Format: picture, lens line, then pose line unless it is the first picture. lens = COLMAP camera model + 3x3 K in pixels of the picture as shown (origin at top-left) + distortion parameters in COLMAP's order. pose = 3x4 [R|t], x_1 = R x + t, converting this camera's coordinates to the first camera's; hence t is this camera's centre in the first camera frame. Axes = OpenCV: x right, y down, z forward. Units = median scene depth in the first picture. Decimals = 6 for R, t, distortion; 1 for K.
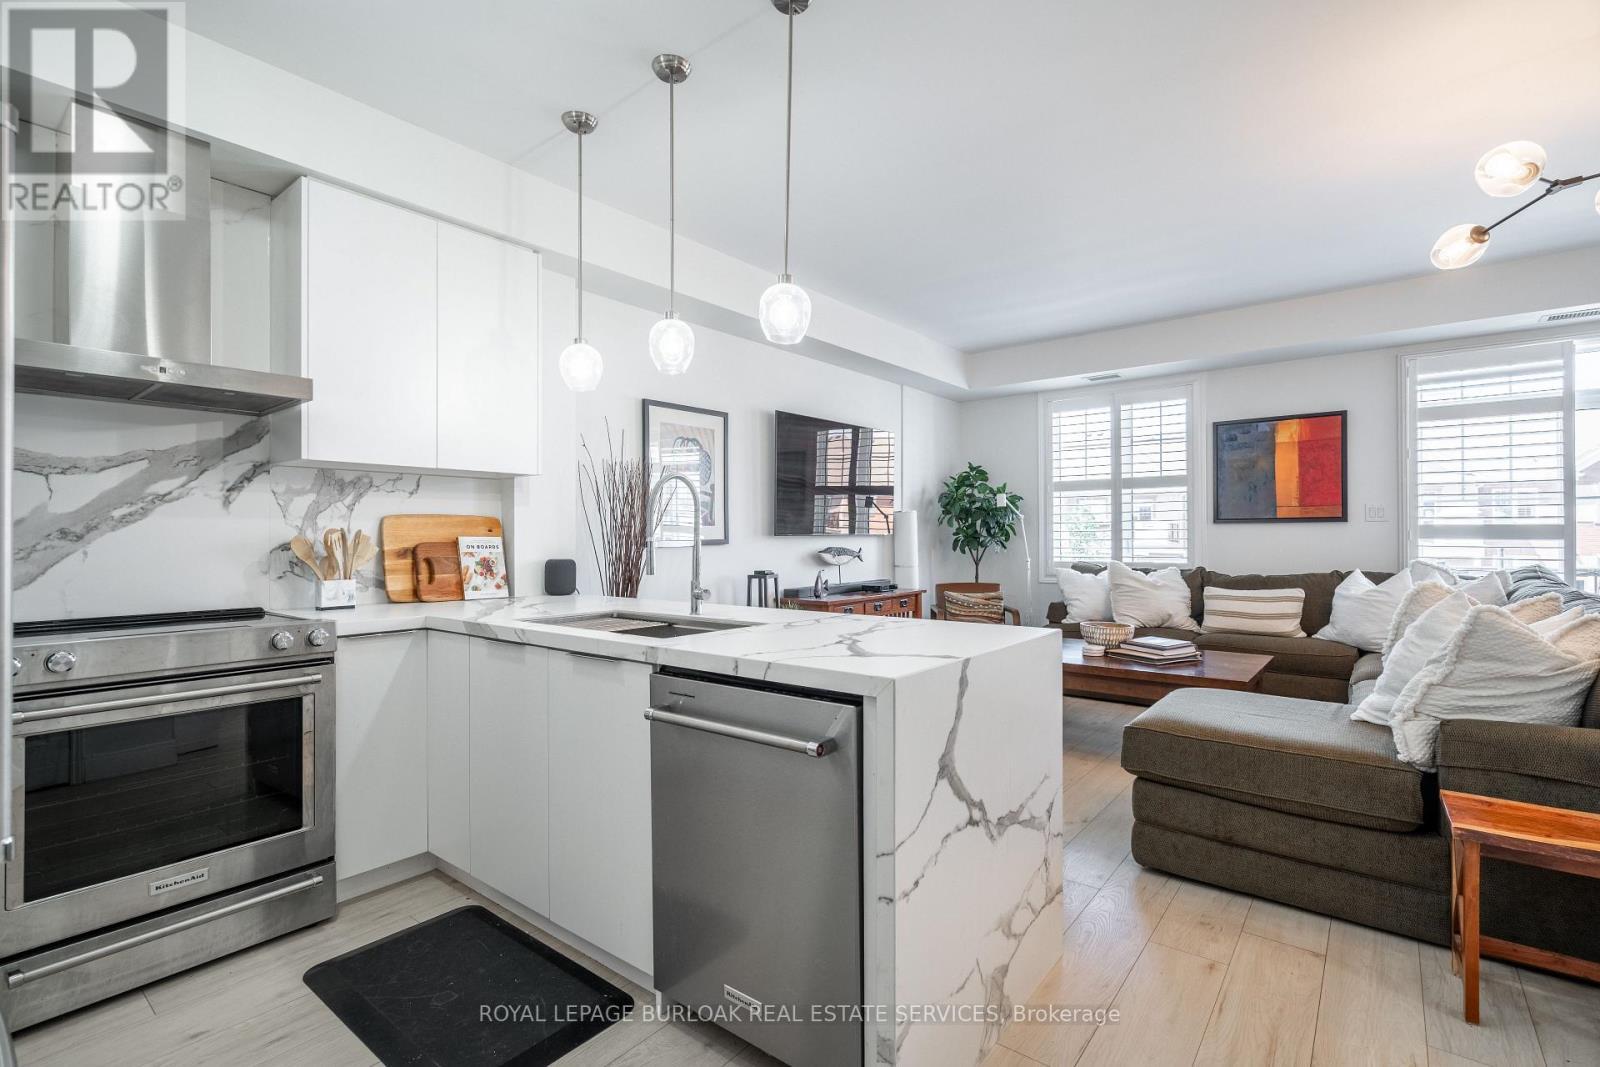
lens RADIAL K [[738.1, 0, 790.5], [0, 738.1, 533.6], [0, 0, 1]] dist [-0.001049, 0.001884]
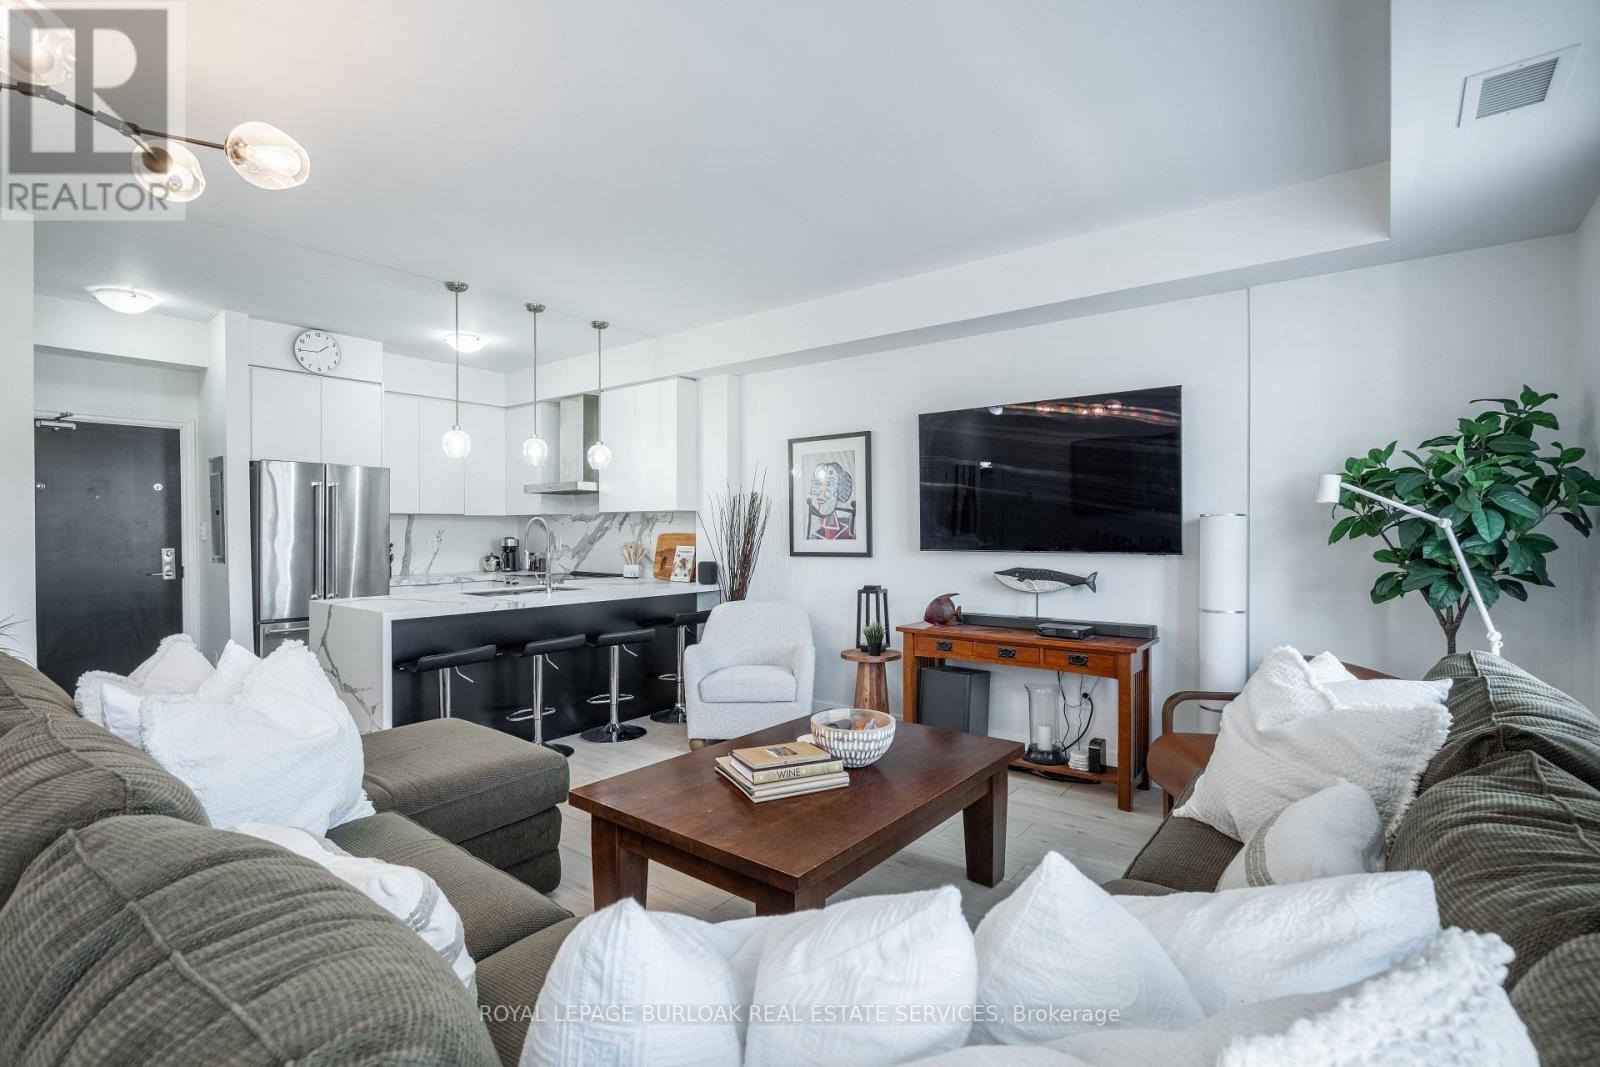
lens RADIAL K [[738.1, 0, 790.2], [0, 738.1, 533.2], [0, 0, 1]] dist [-0.001049, 0.001884]
pose [[0.012020, 0.008538, -0.999891, 0.964148], [0.003120, 0.999958, 0.008576, -0.029082], [0.999923, -0.003222, 0.011993, 0.887262]]
